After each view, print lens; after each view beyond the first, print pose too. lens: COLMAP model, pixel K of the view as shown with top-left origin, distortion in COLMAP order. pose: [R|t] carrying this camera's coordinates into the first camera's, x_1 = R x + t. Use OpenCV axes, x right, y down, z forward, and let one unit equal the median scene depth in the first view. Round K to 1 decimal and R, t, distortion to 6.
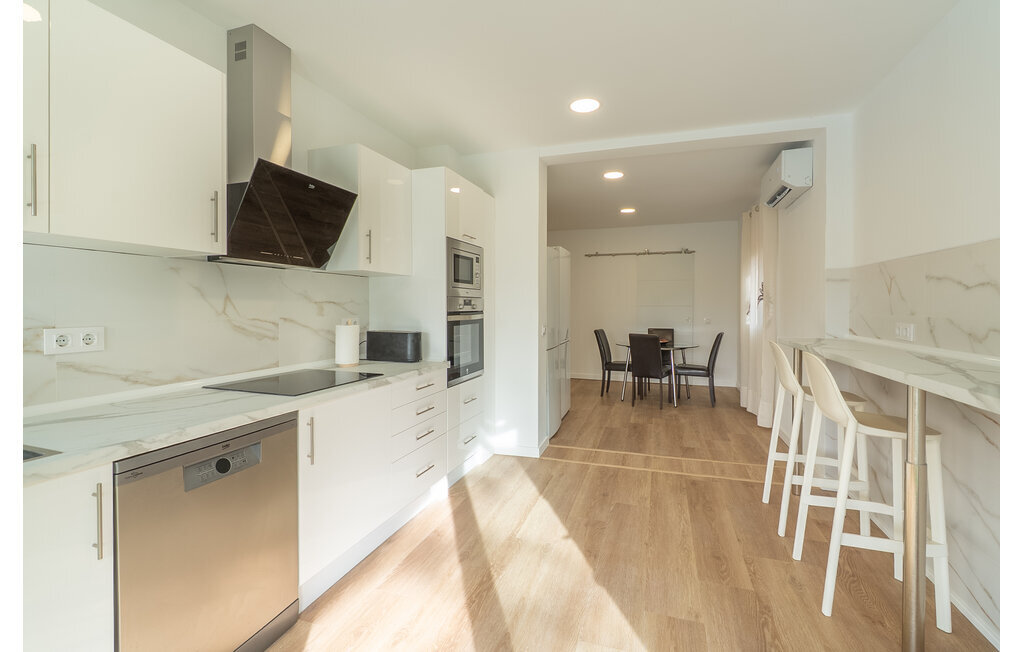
lens RADIAL K [[444.1, 0, 506.8], [0, 444.1, 304.9], [0, 0, 1]] dist [0.000070, -0.000079]
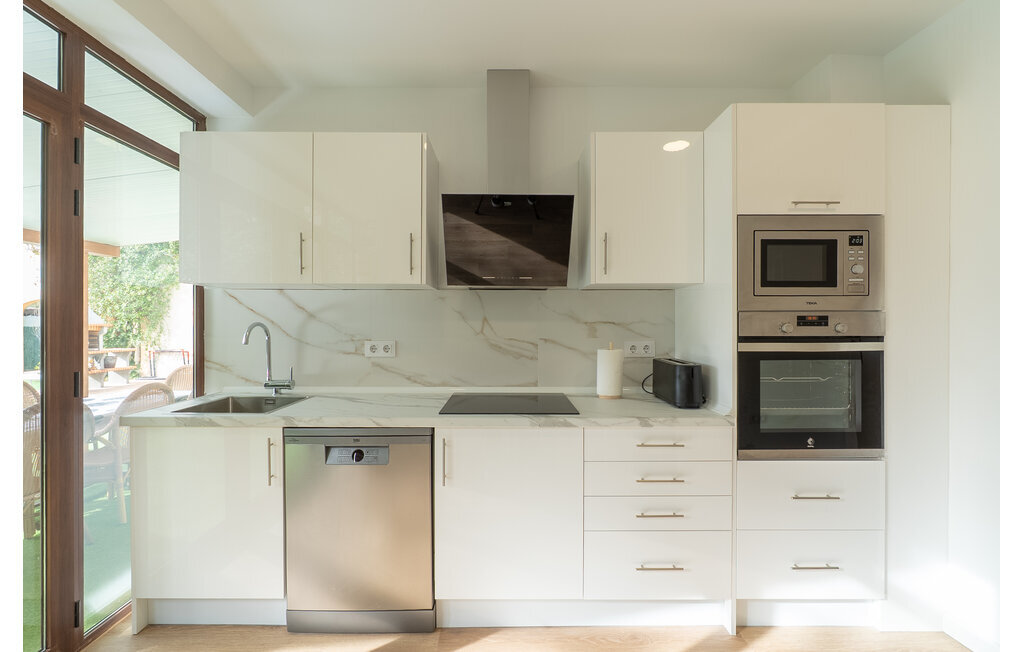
lens RADIAL K [[425.9, 0, 512.0], [0, 425.9, 326.0], [0, 0, 1]] dist [-0.000151, -0.000097]
pose [[0.338606, -0.001159, -0.940928, 0.392563], [0.002462, 0.999997, -0.000346, 0.000775], [0.940925, -0.002199, 0.338608, 0.623980]]
